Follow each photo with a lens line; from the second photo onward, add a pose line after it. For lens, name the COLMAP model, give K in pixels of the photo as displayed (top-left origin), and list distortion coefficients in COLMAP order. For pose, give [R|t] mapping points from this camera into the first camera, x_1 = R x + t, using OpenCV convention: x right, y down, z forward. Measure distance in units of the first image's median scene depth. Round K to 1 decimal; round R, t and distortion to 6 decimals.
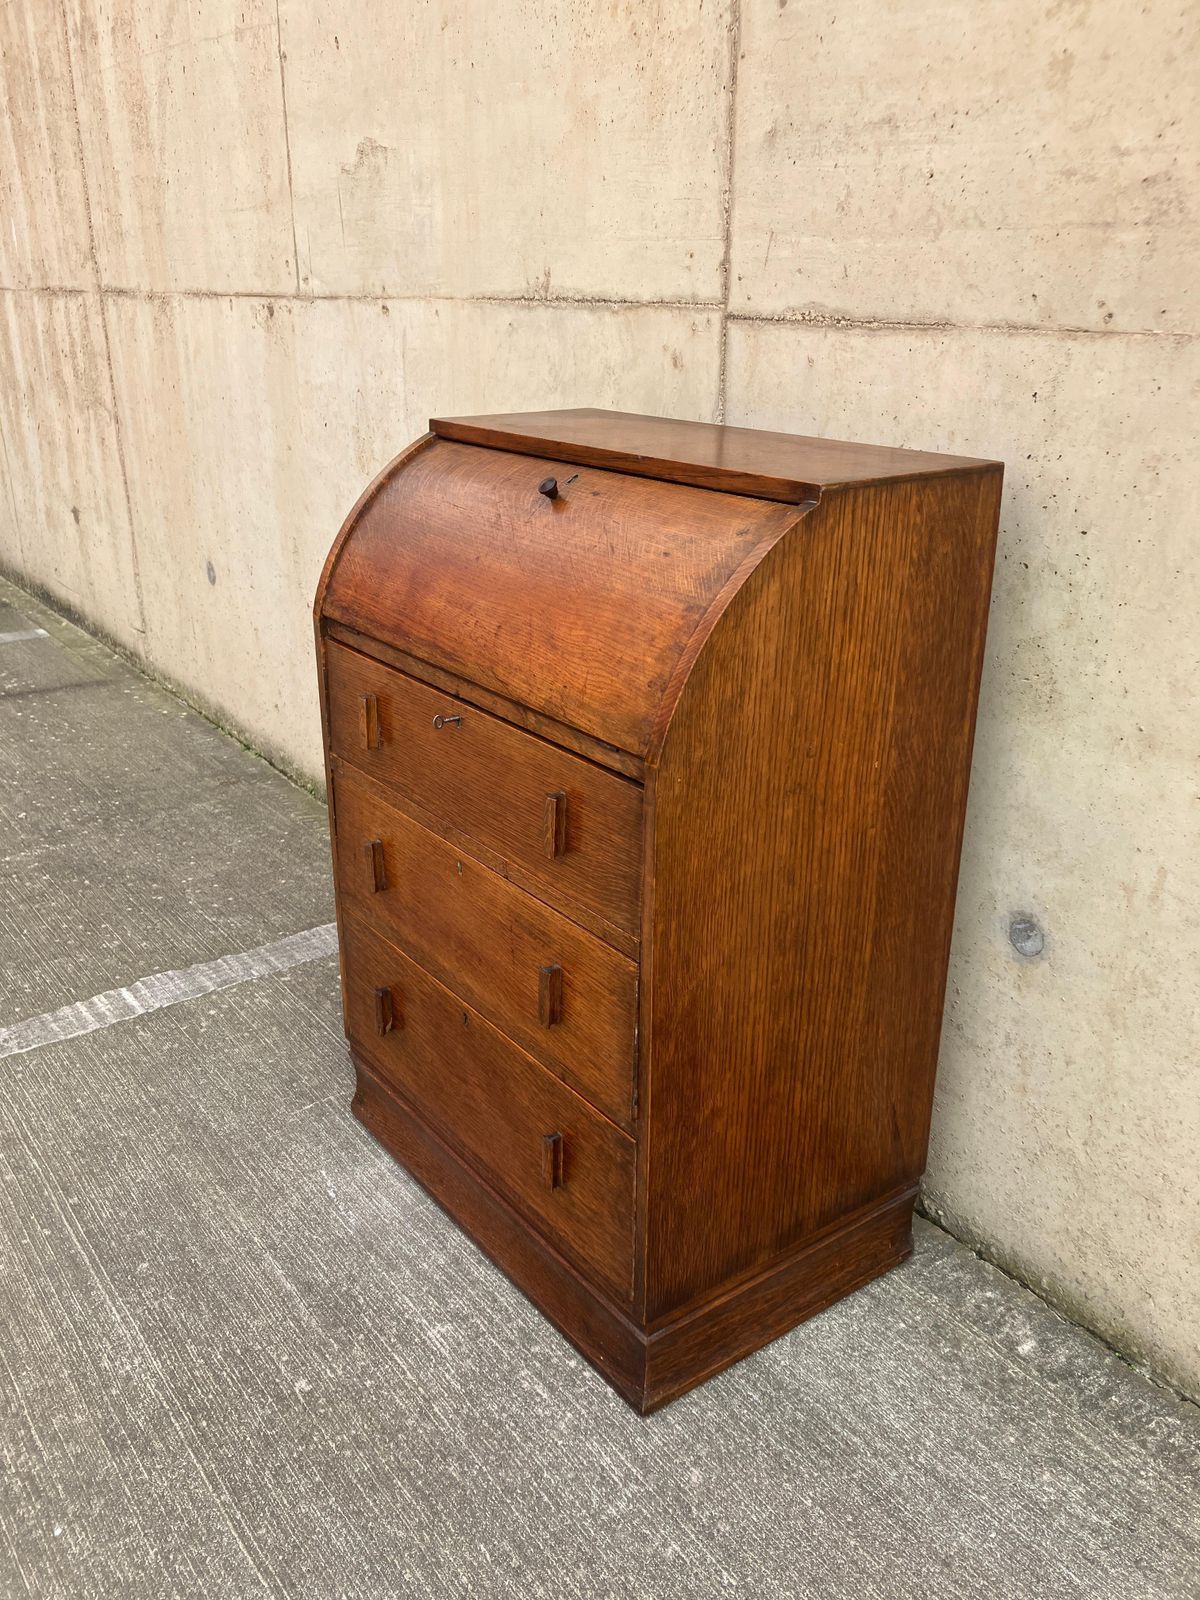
lens RADIAL K [[1306.9, 0, 593.2], [0, 1306.9, 821.1], [0, 0, 1]] dist [0.000157, 0.029011]
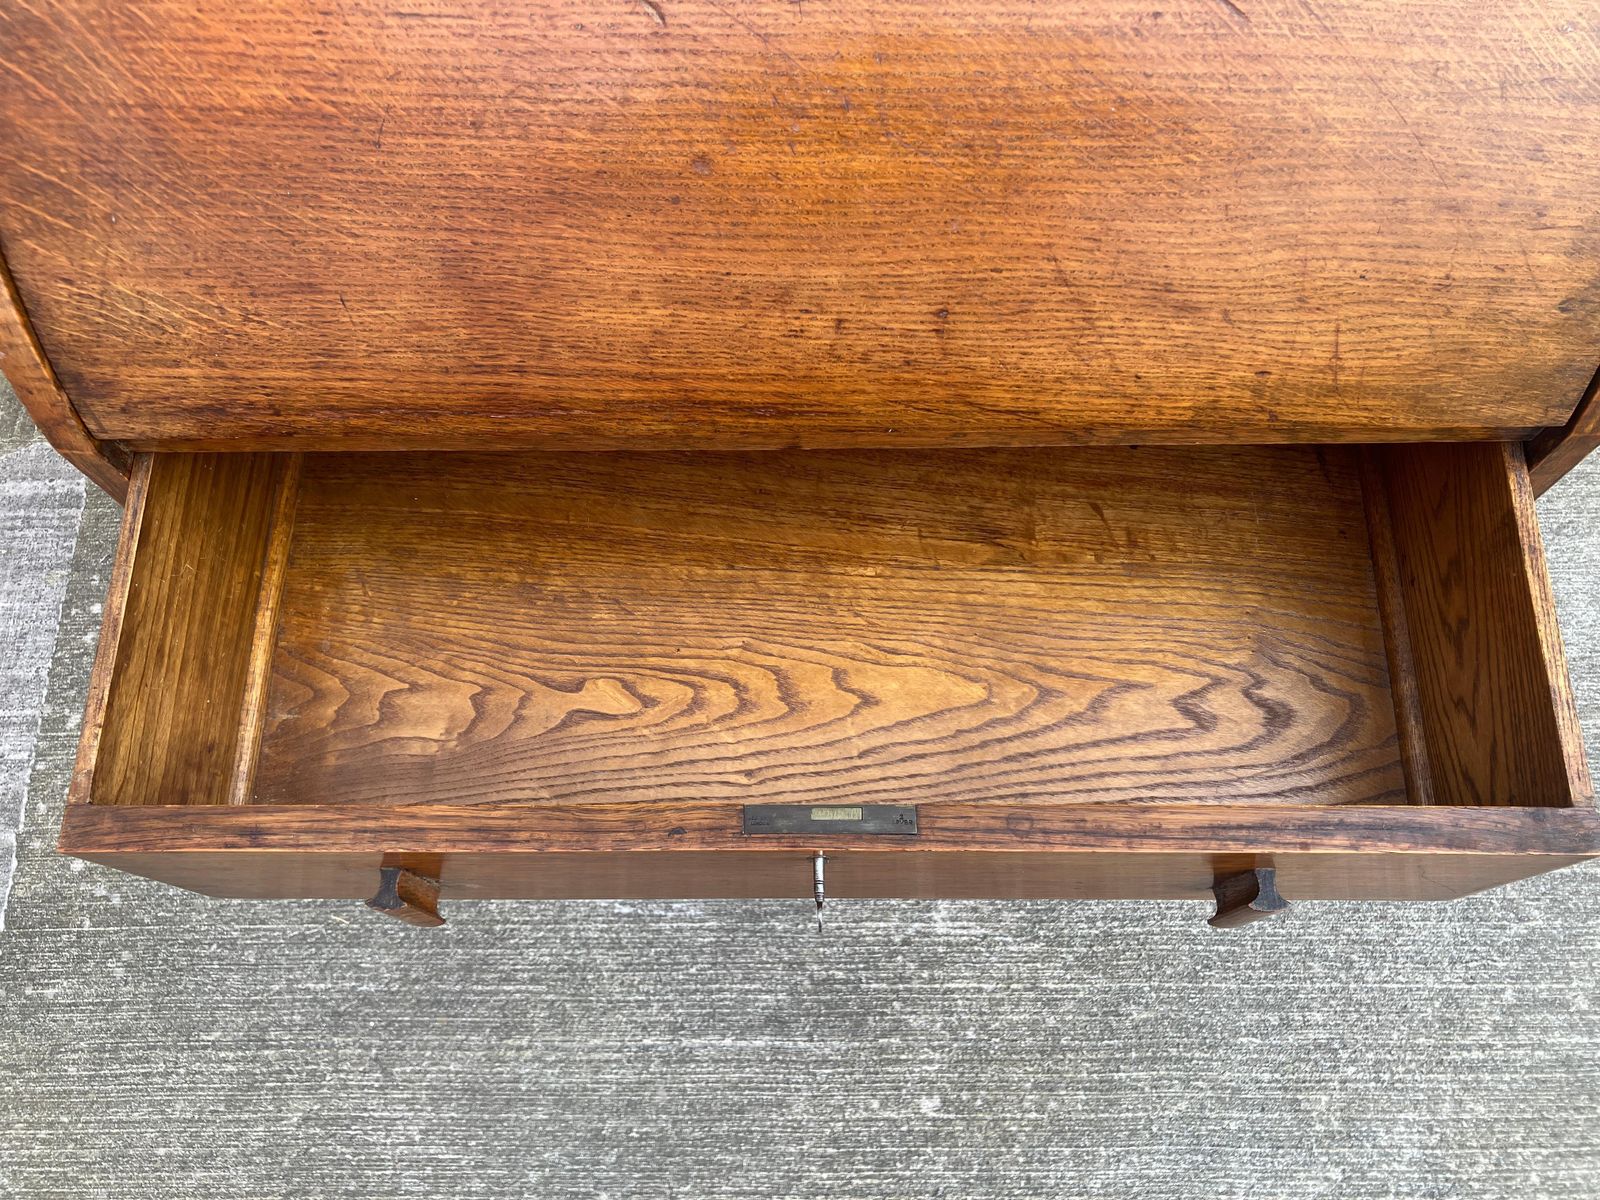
lens RADIAL K [[1310.4, 0, 806.5], [0, 1310.4, 606.5], [0, 0, 1]] dist [0.000223, 0.008906]
pose [[0.594535, -0.759553, 0.263833, -0.247444], [0.334260, 0.531896, 0.778047, -0.390088], [-0.731299, -0.374387, 0.570119, 0.710200]]
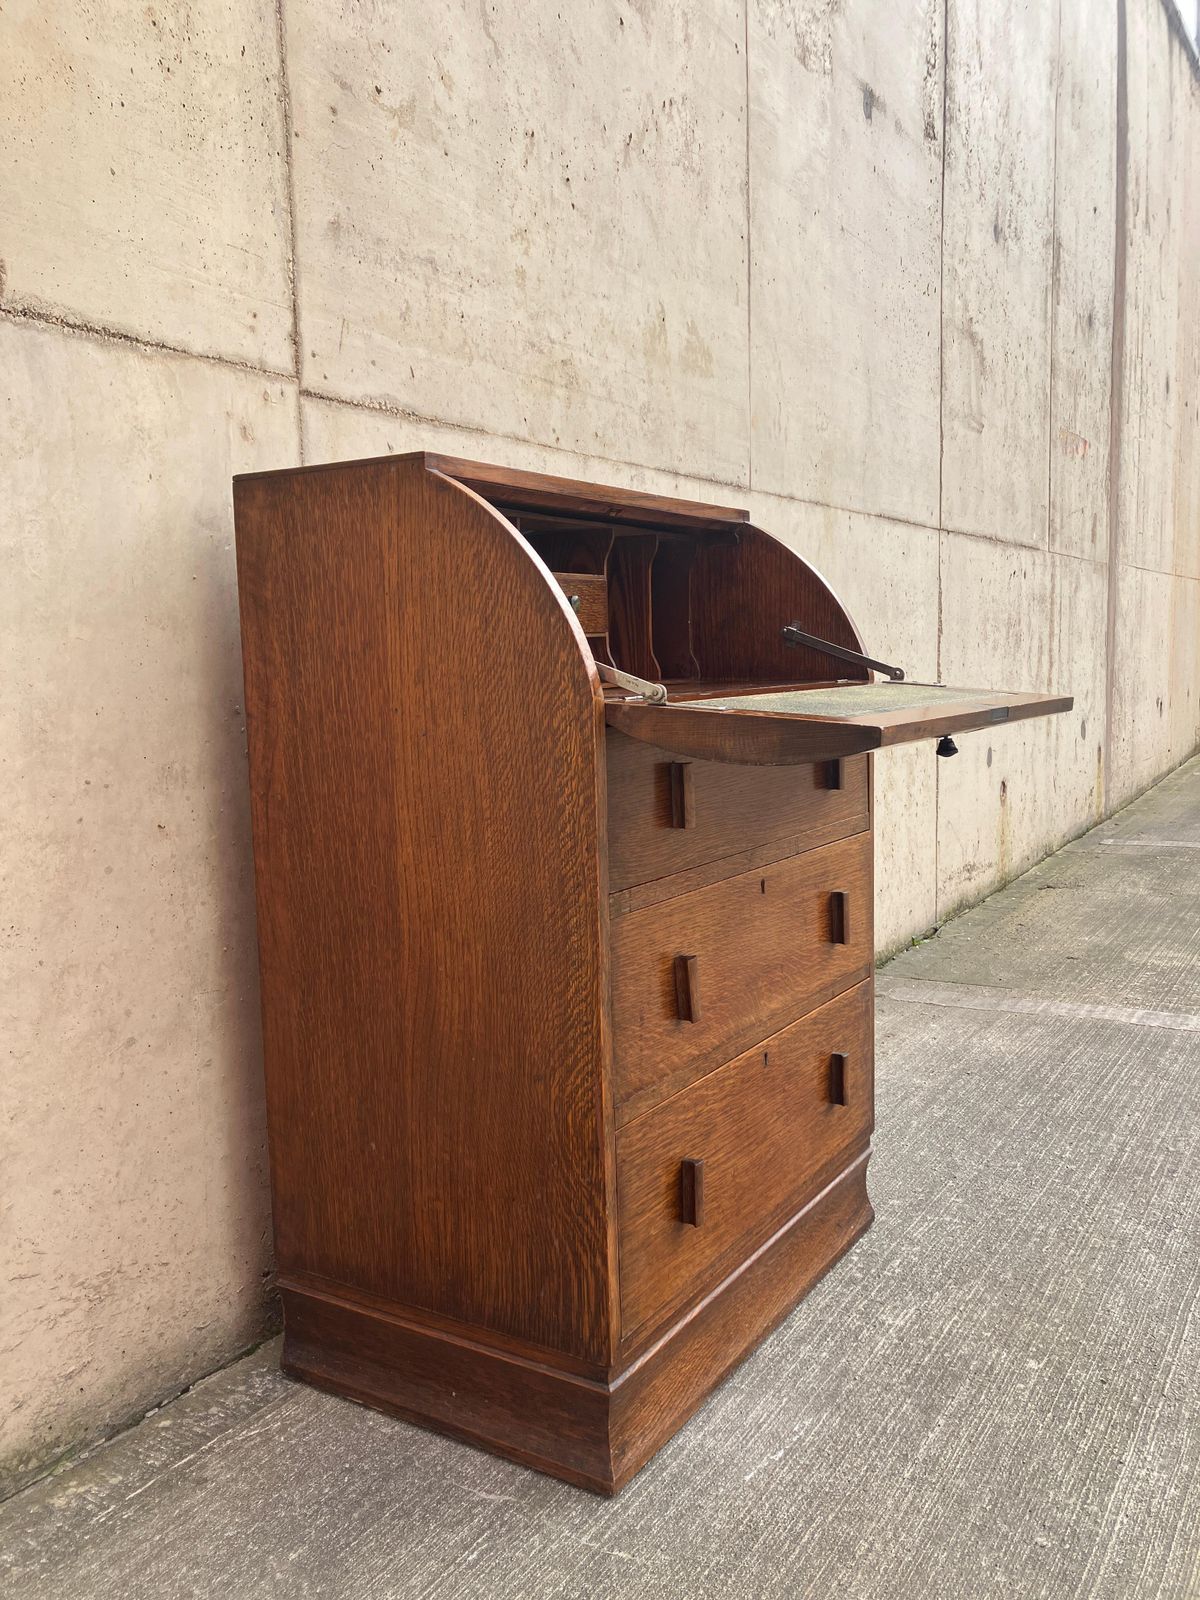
lens RADIAL K [[1309.0, 0, 589.5], [0, 1309.0, 823.1], [0, 0, 1]] dist [-0.007584, 0.041058]
pose [[-0.360850, -0.115540, 0.925439, -0.970655], [0.380572, 0.887677, 0.259219, -0.315027], [-0.851441, 0.445735, -0.276347, 1.378784]]
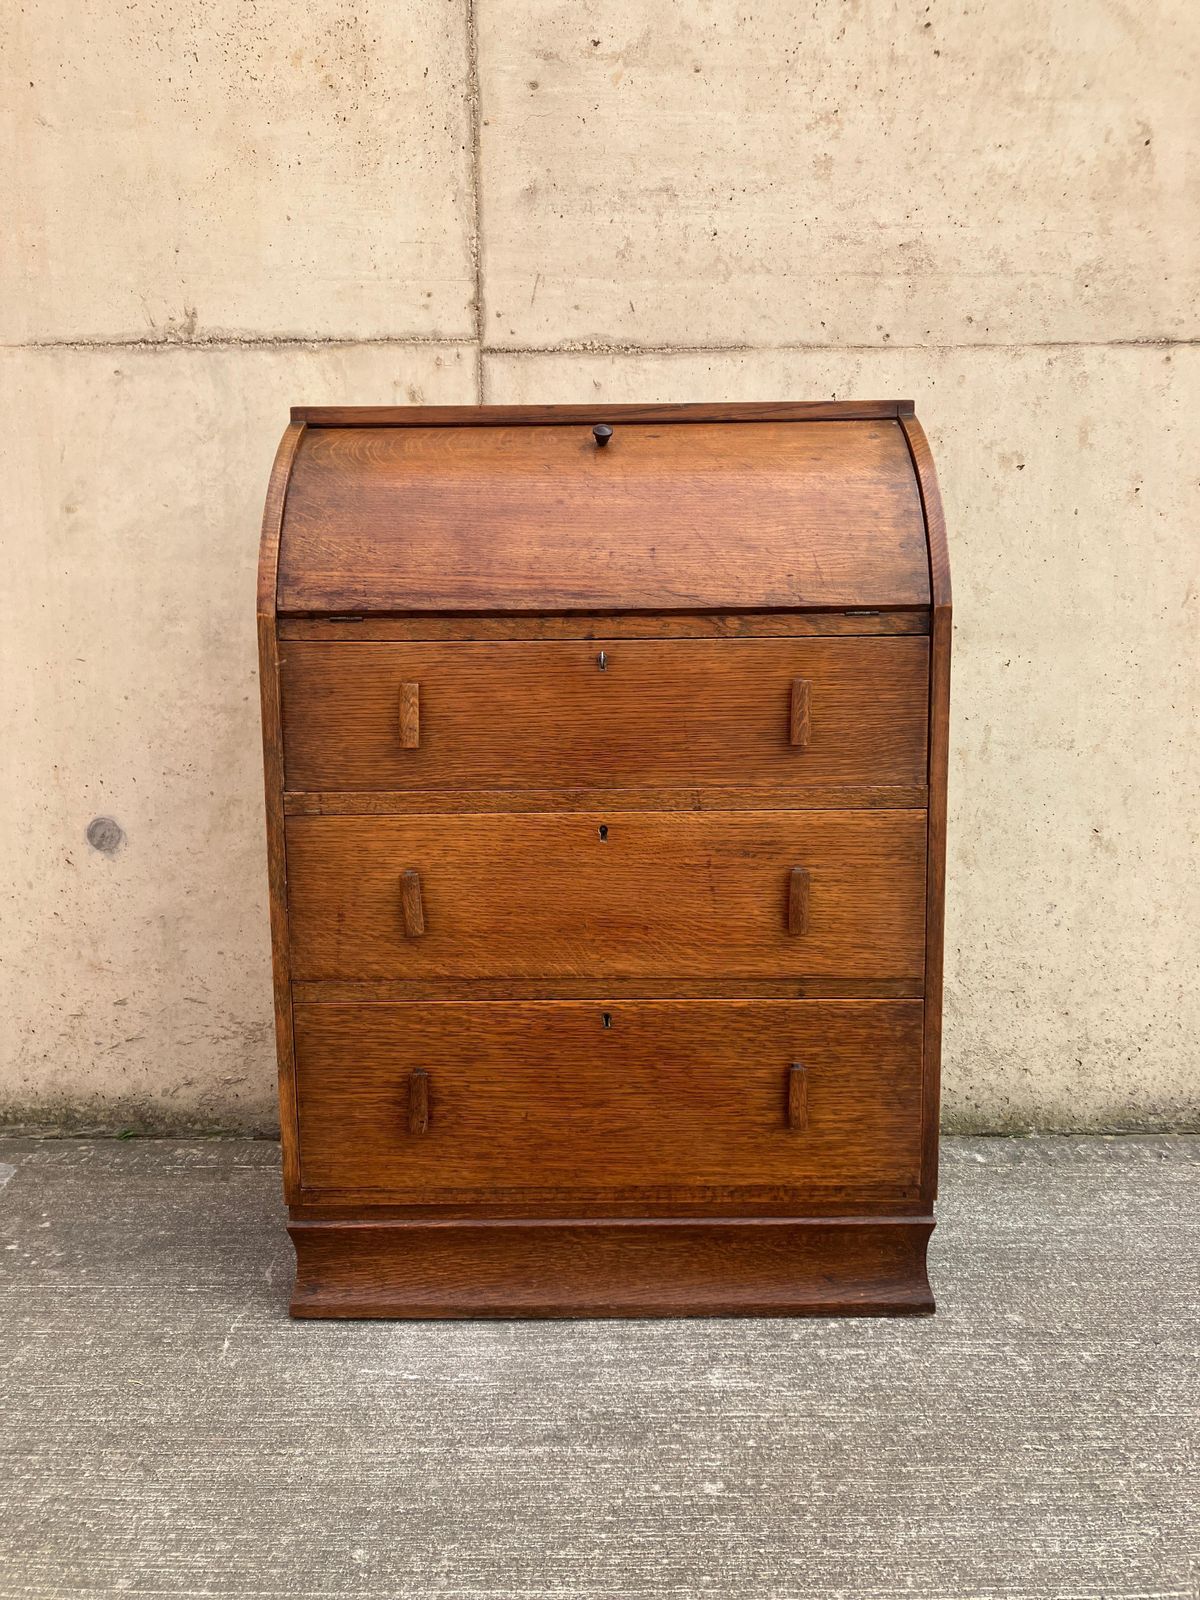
lens RADIAL K [[1308.9, 0, 598.6], [0, 1308.9, 811.5], [0, 0, 1]] dist [-0.009817, 0.040493]
pose [[0.596747, -0.130472, 0.791751, -0.825528], [0.321735, 0.942813, -0.087128, 0.099985], [-0.735105, 0.306727, 0.604598, 0.459620]]
